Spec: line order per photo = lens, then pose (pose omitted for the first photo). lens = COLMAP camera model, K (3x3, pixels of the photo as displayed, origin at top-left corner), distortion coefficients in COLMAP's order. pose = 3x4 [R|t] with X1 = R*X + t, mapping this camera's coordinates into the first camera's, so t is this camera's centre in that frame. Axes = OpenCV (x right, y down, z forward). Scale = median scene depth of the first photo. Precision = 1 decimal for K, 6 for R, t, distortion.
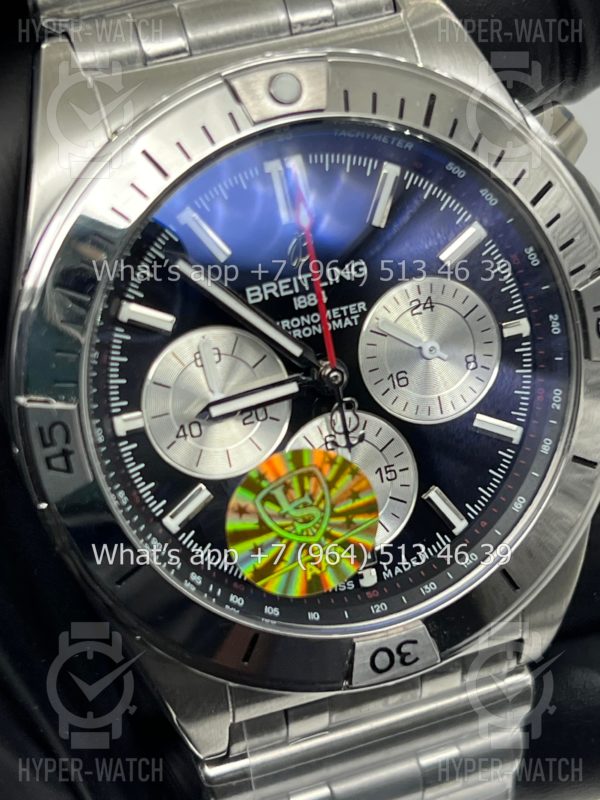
lens RADIAL K [[1983.6, 0, 300.0], [0, 1983.6, 400.0], [0, 0, 1]] dist [-0.046998, 0.785069]
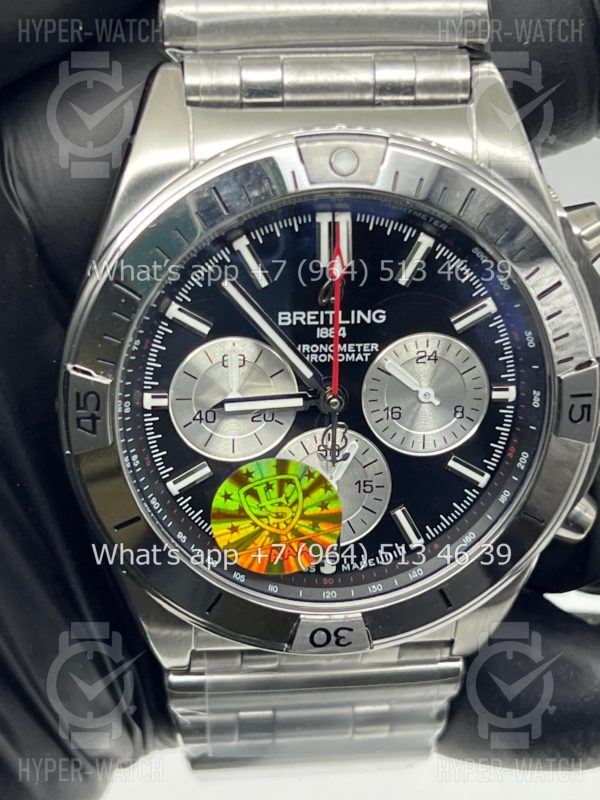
lens RADIAL K [[1983.6, 0, 300.0], [0, 1983.6, 400.0], [0, 0, 1]] dist [-0.046998, 0.785069]
pose [[0.963466, 0.247831, -0.101550, 0.116818], [-0.231892, 0.961616, 0.146699, -0.180853], [0.134009, -0.117791, 0.983955, -0.161549]]
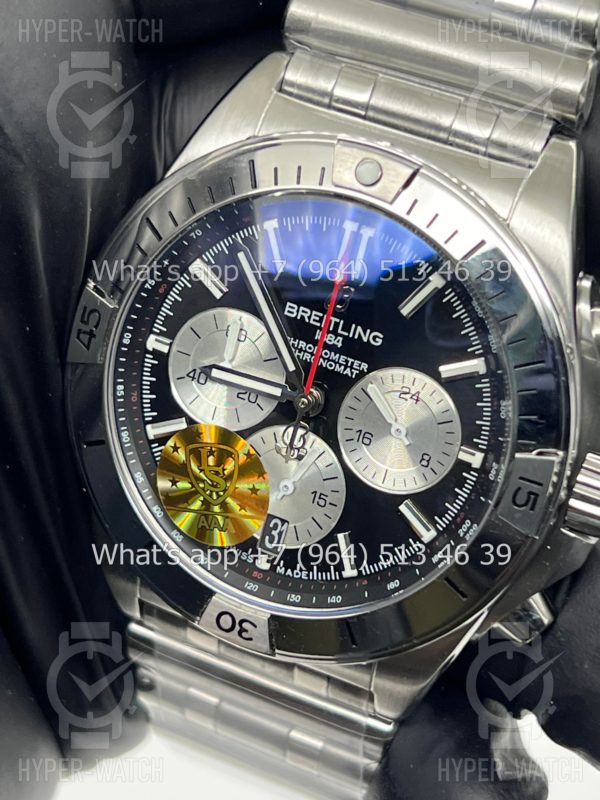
lens RADIAL K [[1983.6, 0, 300.0], [0, 1983.6, 400.0], [0, 0, 1]] dist [-0.046998, 0.785069]
pose [[0.702657, 0.527366, -0.477659, 0.588831], [-0.503533, 0.842859, 0.189852, -0.239479], [0.502721, 0.107116, 0.857787, -0.034158]]
